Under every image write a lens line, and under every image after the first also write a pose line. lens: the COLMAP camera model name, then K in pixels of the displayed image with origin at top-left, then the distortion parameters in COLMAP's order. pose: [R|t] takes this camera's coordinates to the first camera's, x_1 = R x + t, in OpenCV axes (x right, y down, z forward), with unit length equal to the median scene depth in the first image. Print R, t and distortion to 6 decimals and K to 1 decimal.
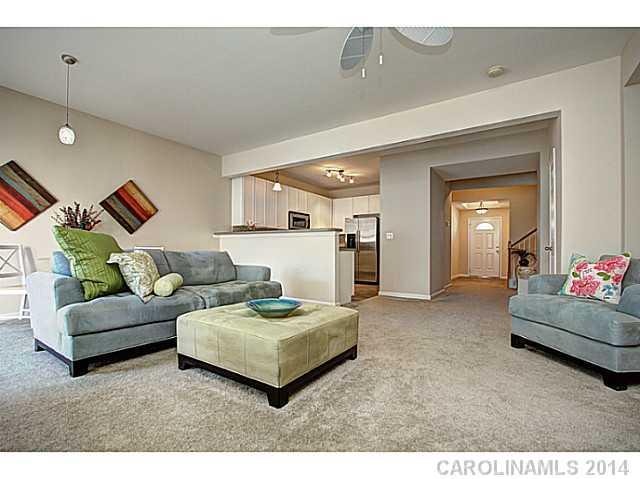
lens RADIAL K [[305.9, 0, 320.0], [0, 305.9, 239.5], [0, 0, 1]] dist [-0.001016, -0.000115]
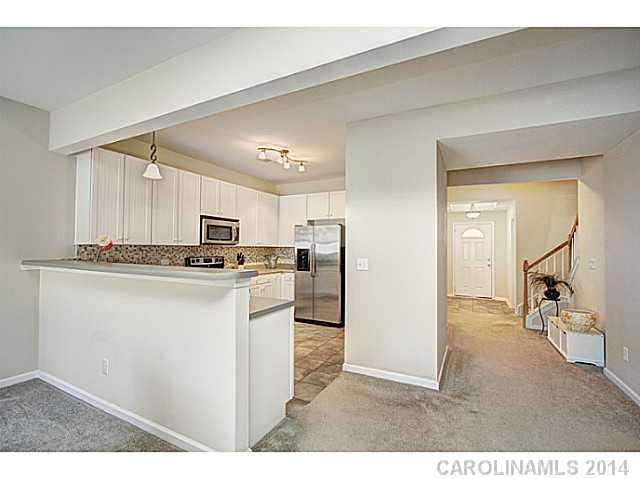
lens RADIAL K [[301.0, 0, 308.9], [0, 301.0, 234.9], [0, 0, 1]] dist [-0.001988, -0.000343]
pose [[0.996638, 0.003224, 0.081870, 0.063397], [-0.002585, 0.999965, -0.007906, -0.045445], [-0.081893, 0.007668, 0.996612, 0.353921]]
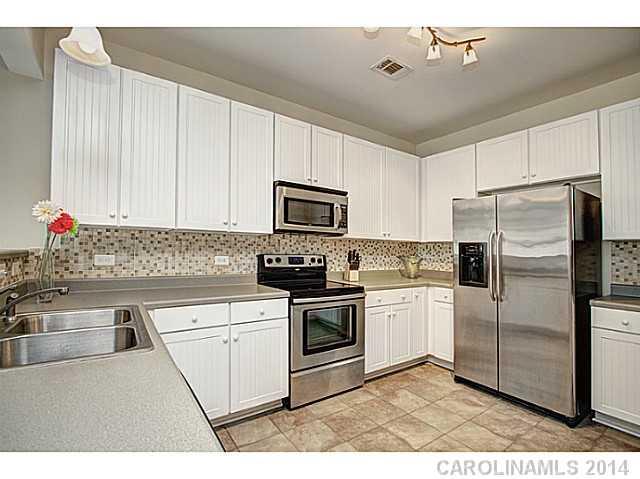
lens RADIAL K [[301.0, 0, 308.9], [0, 301.0, 234.9], [0, 0, 1]] dist [-0.001988, -0.000343]
pose [[0.920597, -0.009179, -0.390406, 0.069102], [0.001509, 0.999800, -0.019950, -0.021221], [0.390511, 0.017777, 0.920427, 0.650725]]
